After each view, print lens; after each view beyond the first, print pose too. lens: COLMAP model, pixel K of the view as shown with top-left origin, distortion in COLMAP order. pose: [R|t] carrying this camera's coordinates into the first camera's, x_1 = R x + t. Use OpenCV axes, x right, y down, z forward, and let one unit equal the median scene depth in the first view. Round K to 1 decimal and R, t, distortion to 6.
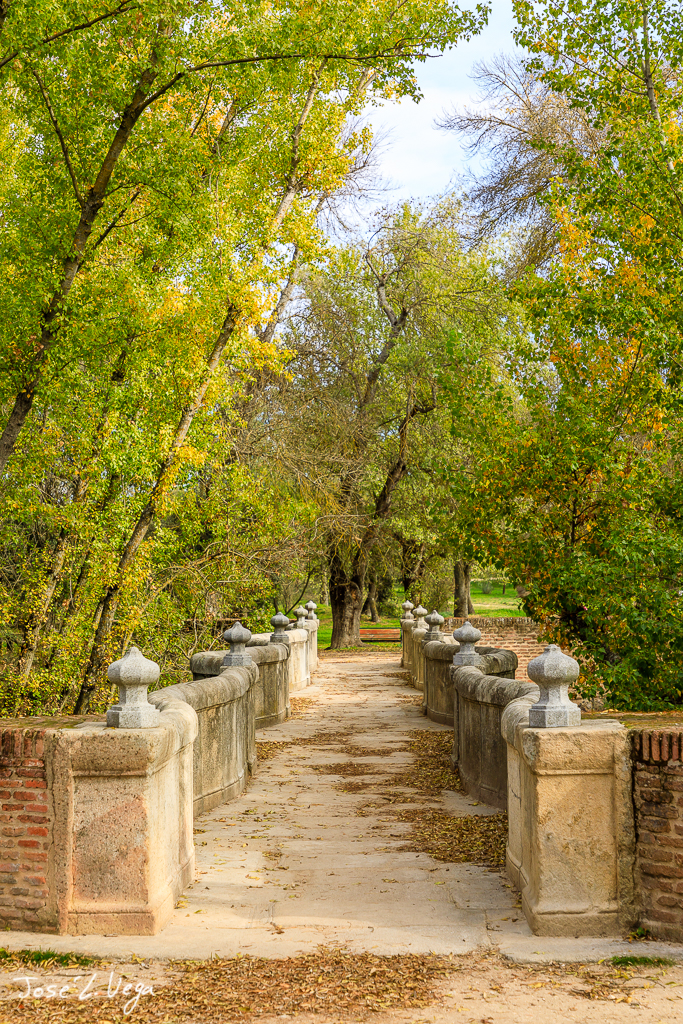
lens RADIAL K [[1896.1, 0, 338.0], [0, 1896.1, 547.0], [0, 0, 1]] dist [0.137678, -0.170407]
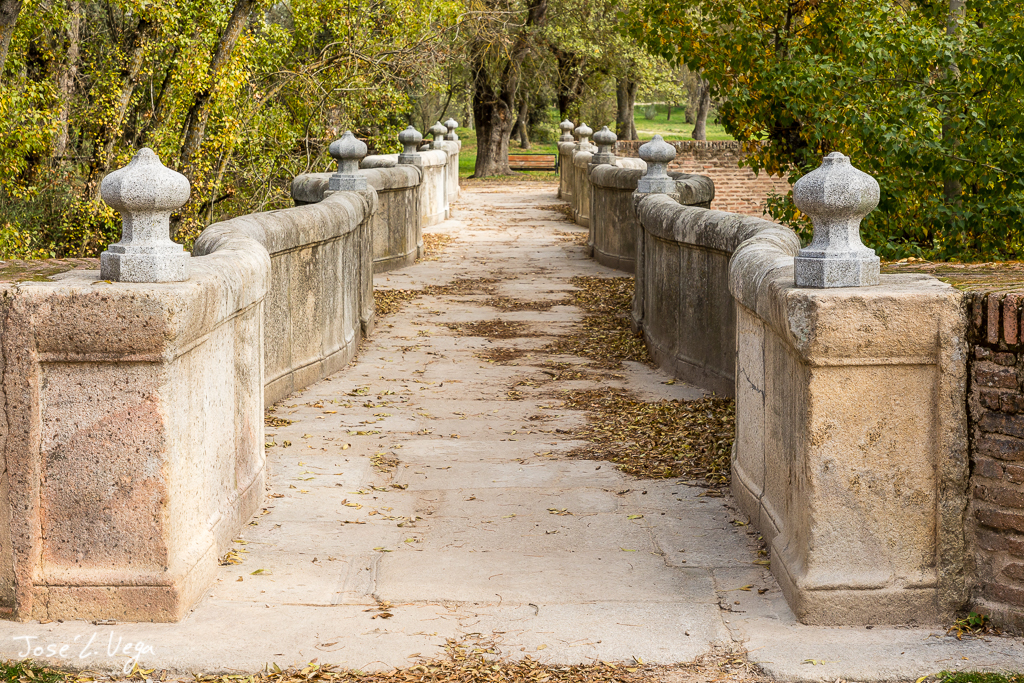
lens RADIAL K [[2046.1, 0, 540.9], [0, 2046.1, 295.7], [0, 0, 1]] dist [0.107732, -0.075415]
pose [[0.999536, 0.009443, 0.028942, -0.000386], [-0.012547, 0.993960, 0.109024, 0.016880], [-0.027737, -0.109337, 0.993618, 0.218664]]
